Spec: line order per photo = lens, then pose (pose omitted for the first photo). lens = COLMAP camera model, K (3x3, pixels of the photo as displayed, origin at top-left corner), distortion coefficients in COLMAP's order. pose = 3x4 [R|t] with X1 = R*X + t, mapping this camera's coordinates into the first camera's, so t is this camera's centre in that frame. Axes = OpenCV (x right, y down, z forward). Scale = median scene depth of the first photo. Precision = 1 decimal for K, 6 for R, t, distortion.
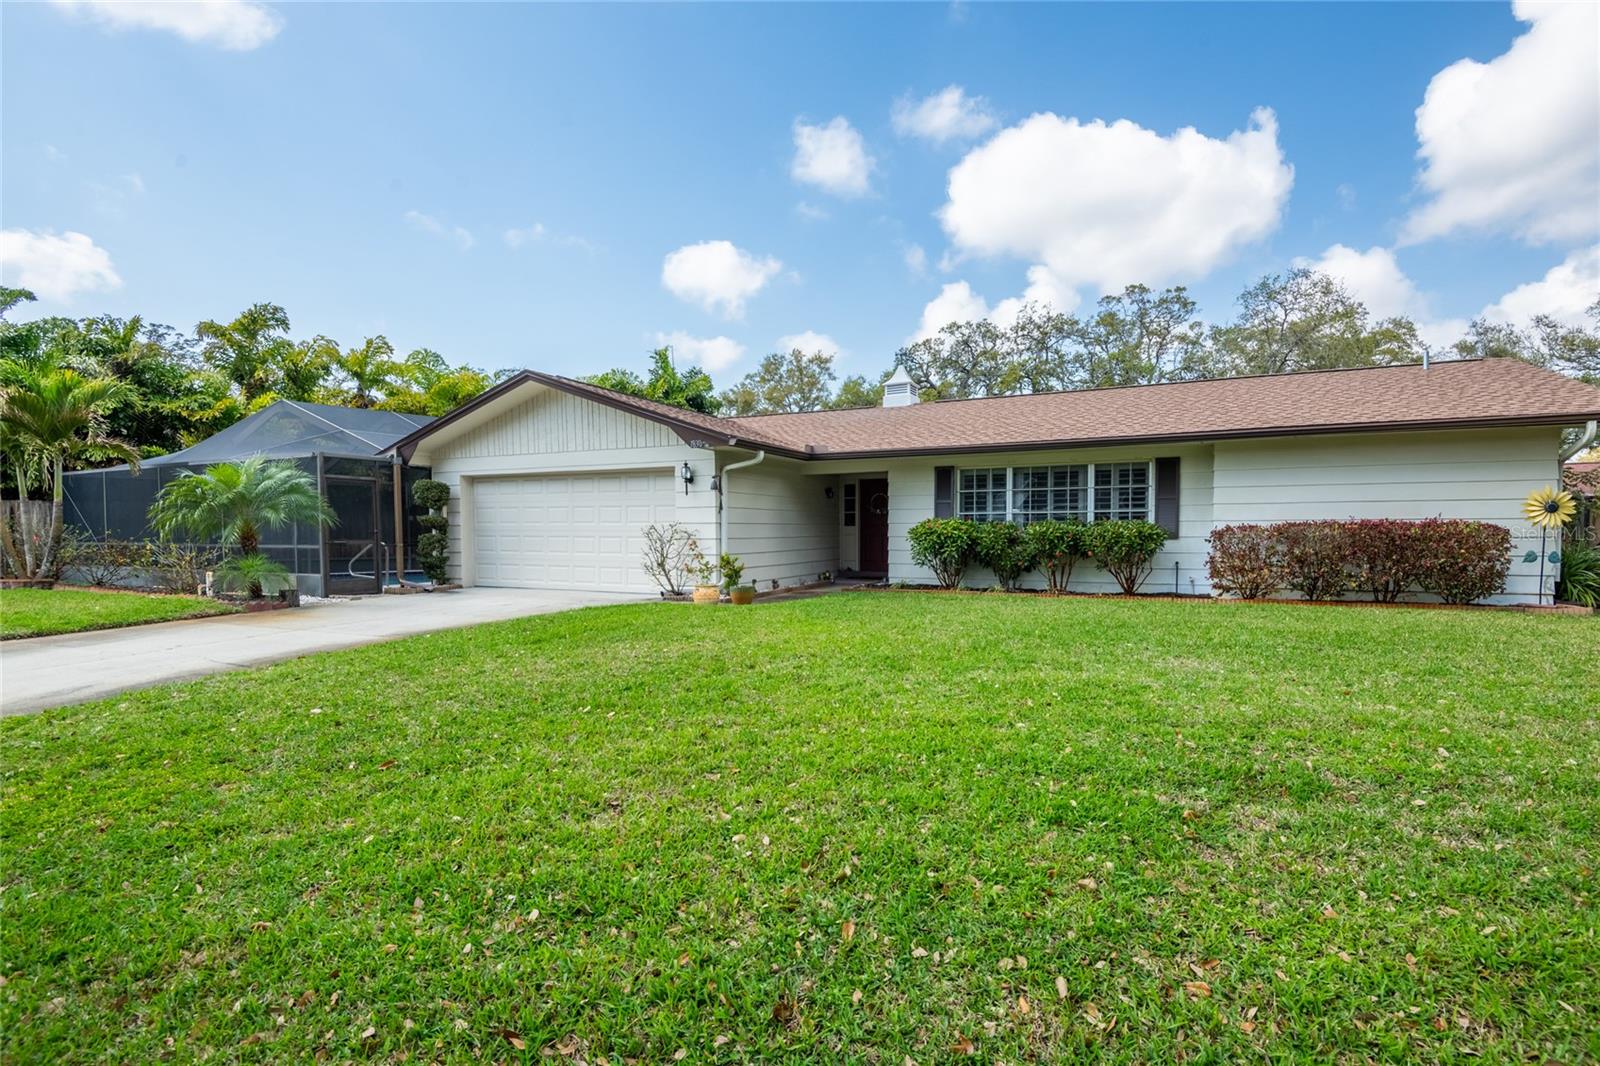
lens RADIAL K [[741.1, 0, 819.3], [0, 741.1, 596.3], [0, 0, 1]] dist [0.004835, -0.016314]
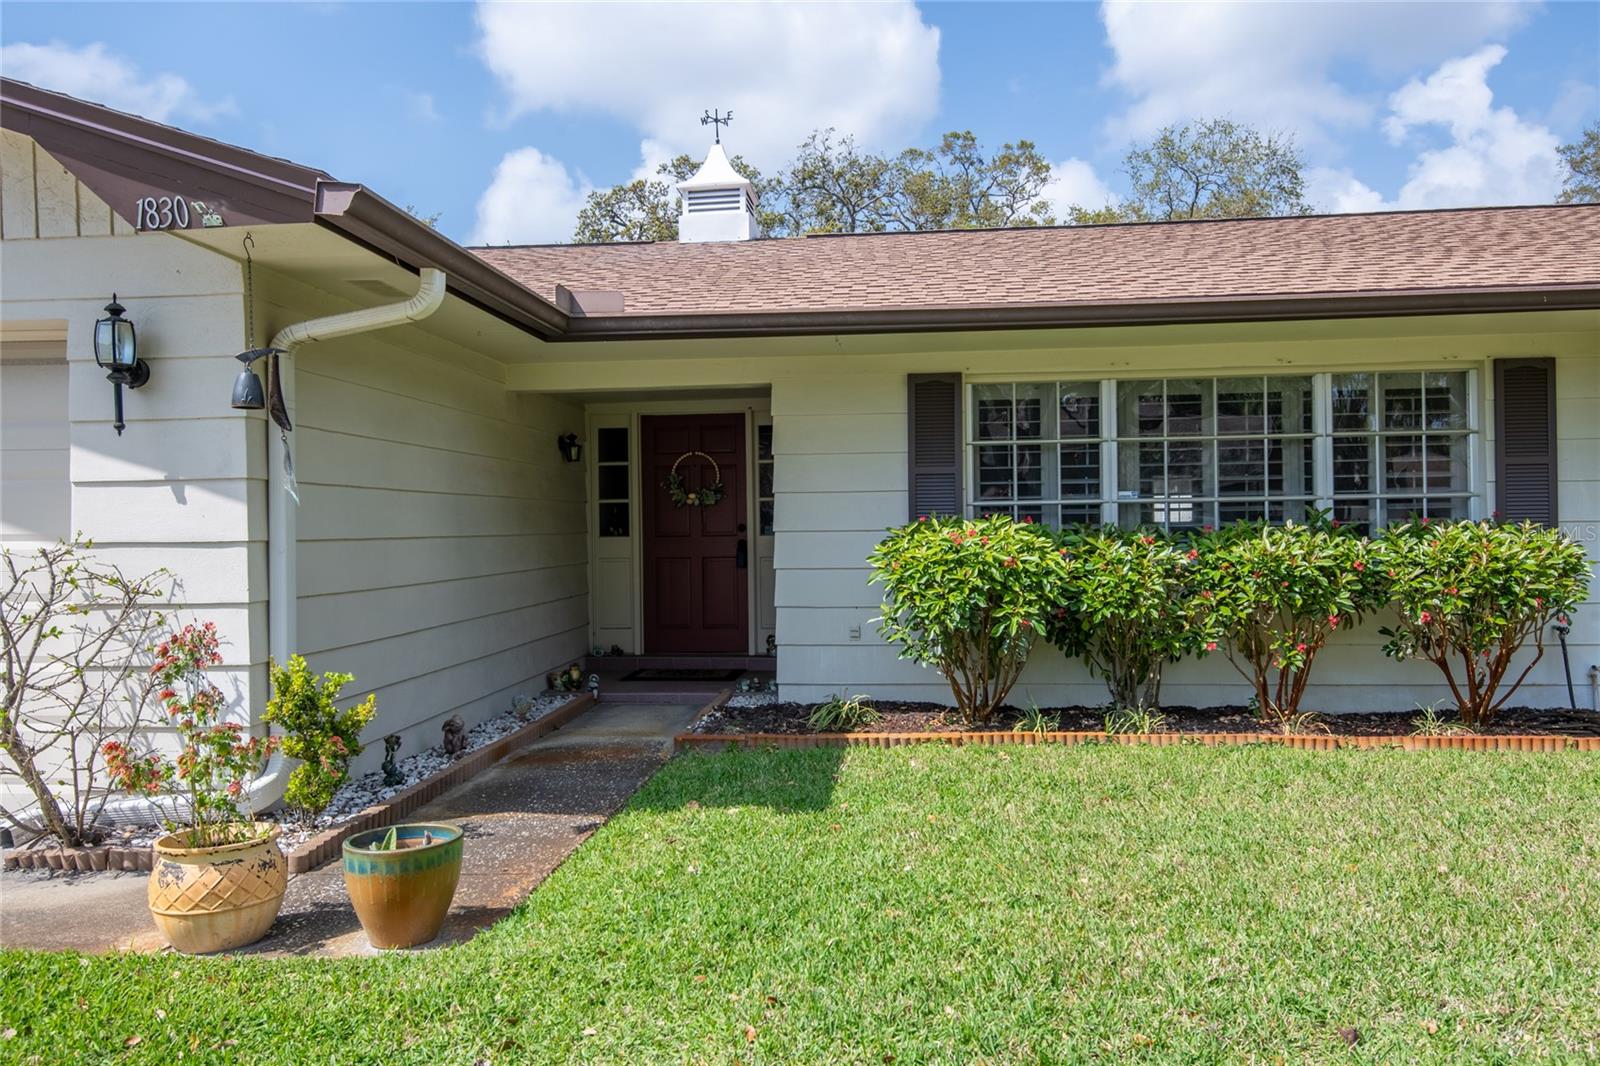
lens RADIAL K [[1154.3, 0, 800.0], [0, 1154.3, 533.0], [0, 0, 1]] dist [0.007358, 0.001906]
pose [[0.940304, -0.012489, 0.340106, -0.083137], [0.041003, 0.996204, -0.076781, -0.055368], [-0.337857, 0.086143, 0.937247, 0.483647]]
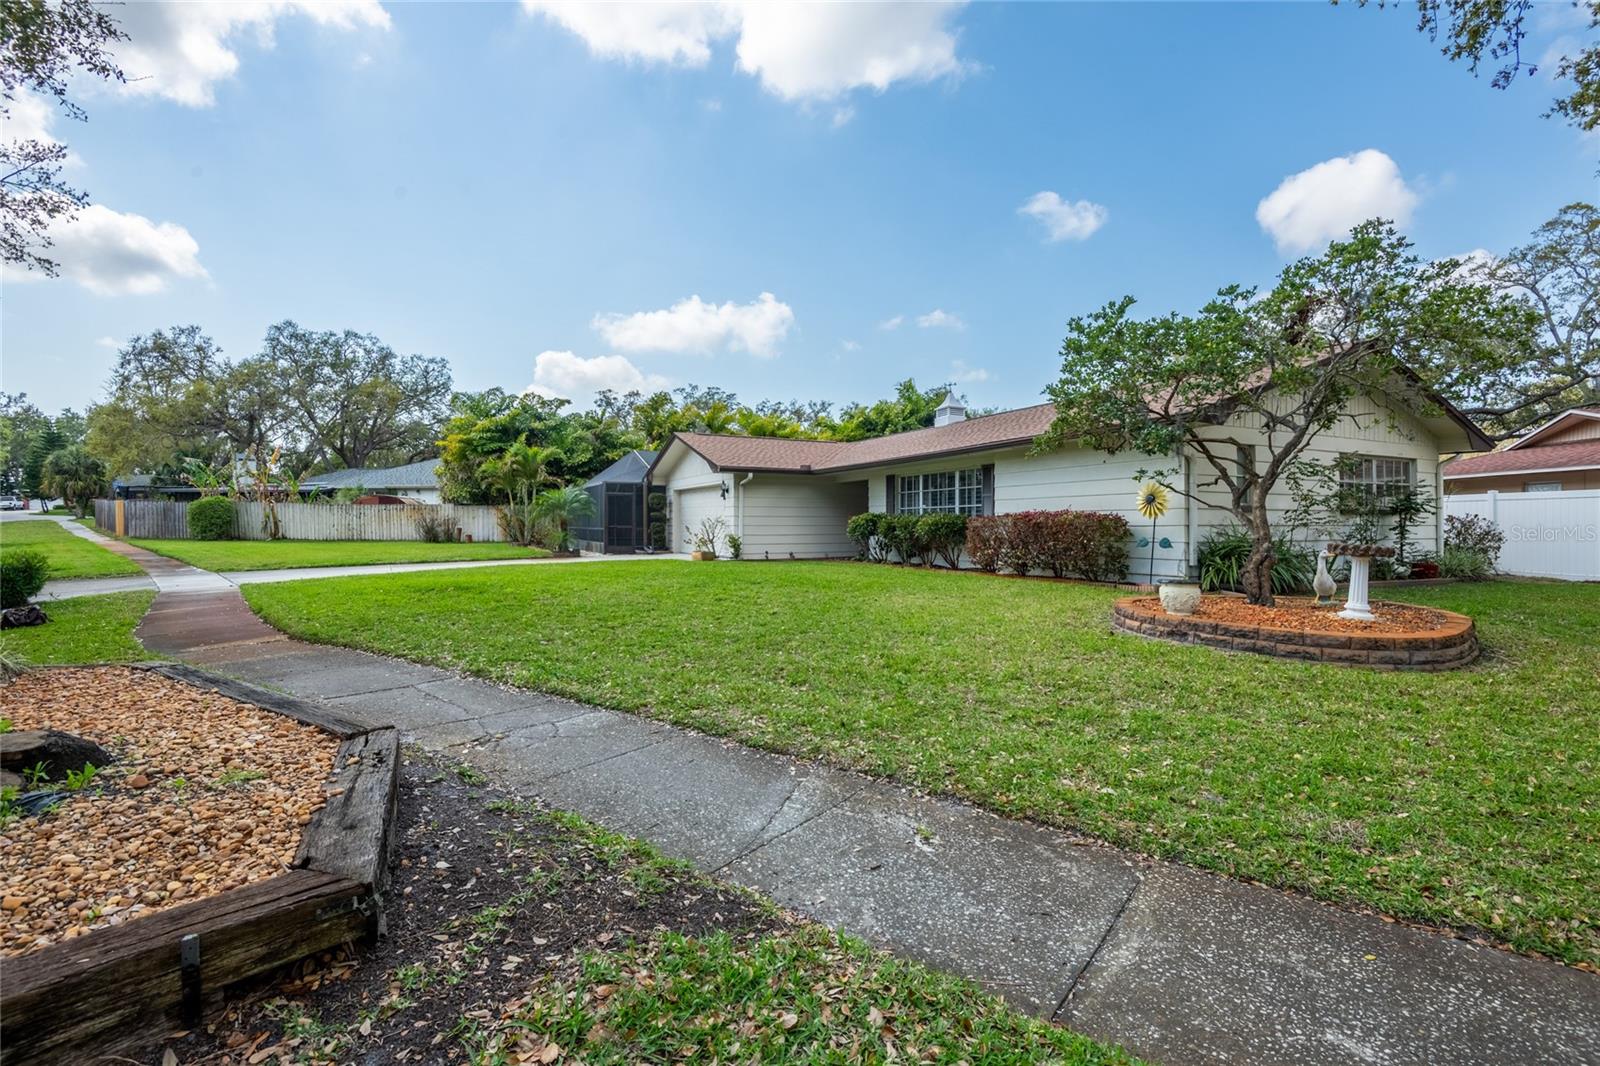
lens RADIAL K [[736.2, 0, 808.6], [0, 736.2, 524.4], [0, 0, 1]] dist [0.002453, -0.015927]
pose [[0.779424, 0.002094, -0.626493, 0.866520], [-0.057803, 0.995969, -0.068584, 0.019643], [0.623825, 0.089670, 0.776403, -0.149178]]
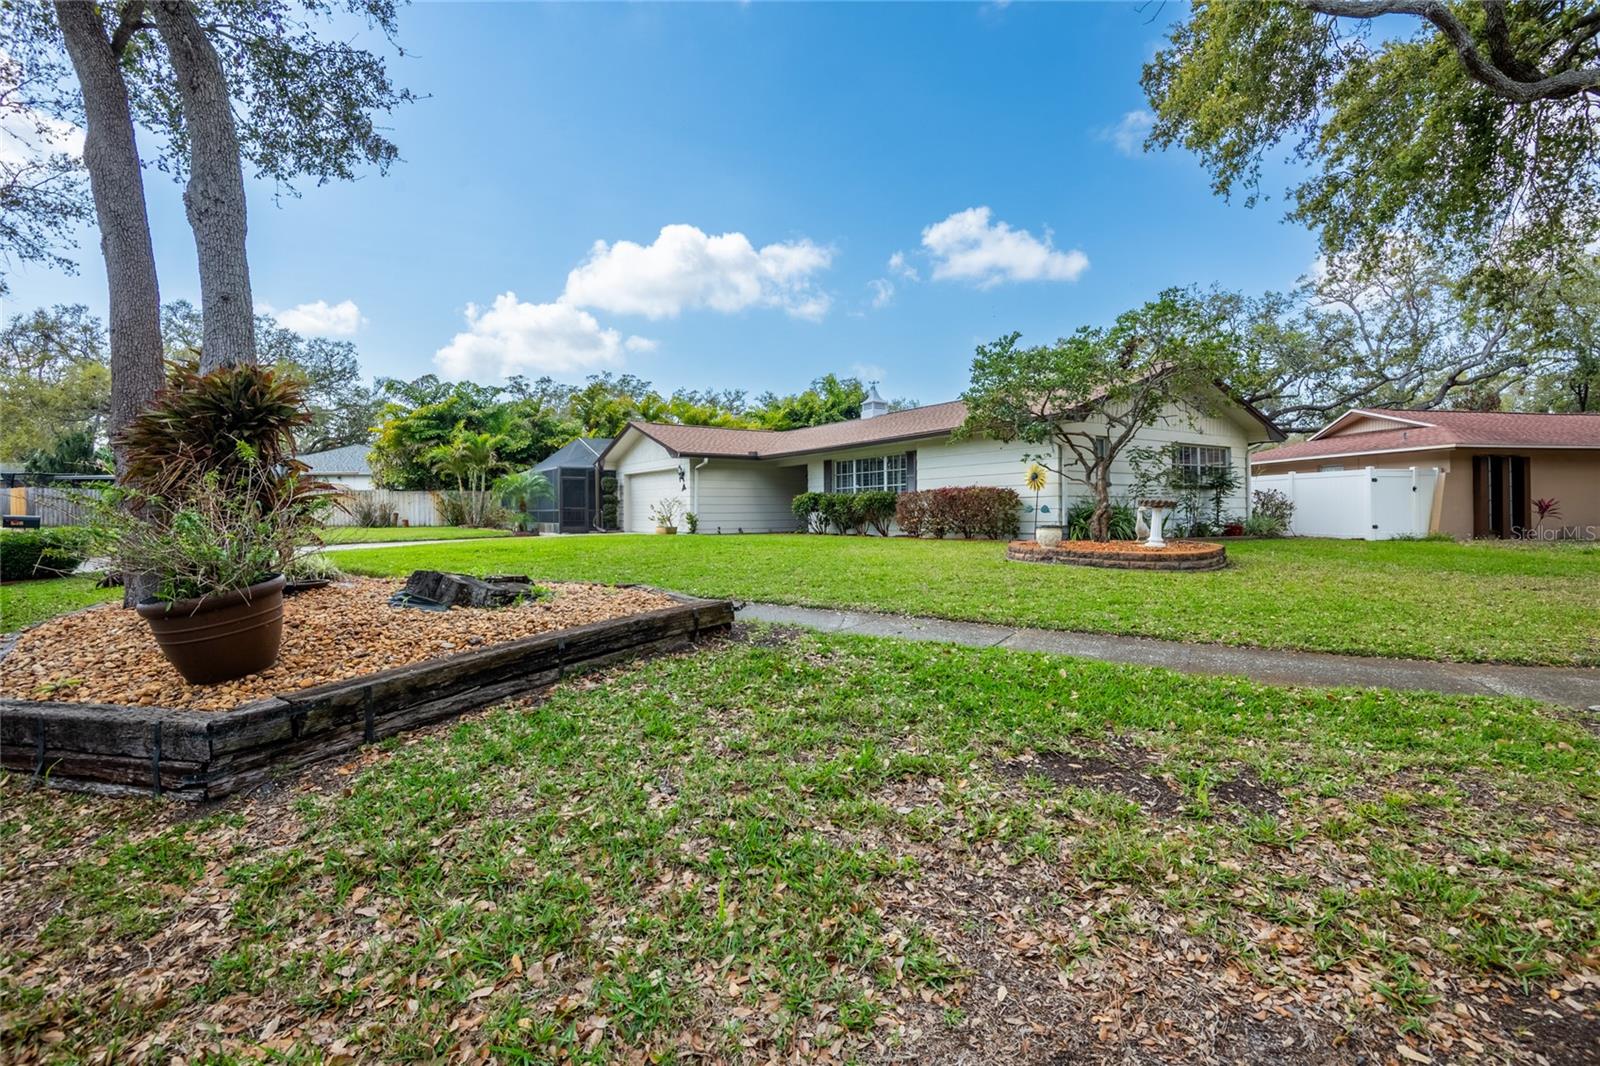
lens RADIAL K [[739.3, 0, 812.9], [0, 739.3, 515.5], [0, 0, 1]] dist [0.014957, -0.026692]
pose [[0.854289, -0.002864, -0.519791, 0.937246], [-0.040082, 0.996644, -0.071367, 0.061122], [0.518251, 0.081802, 0.851307, -0.372750]]
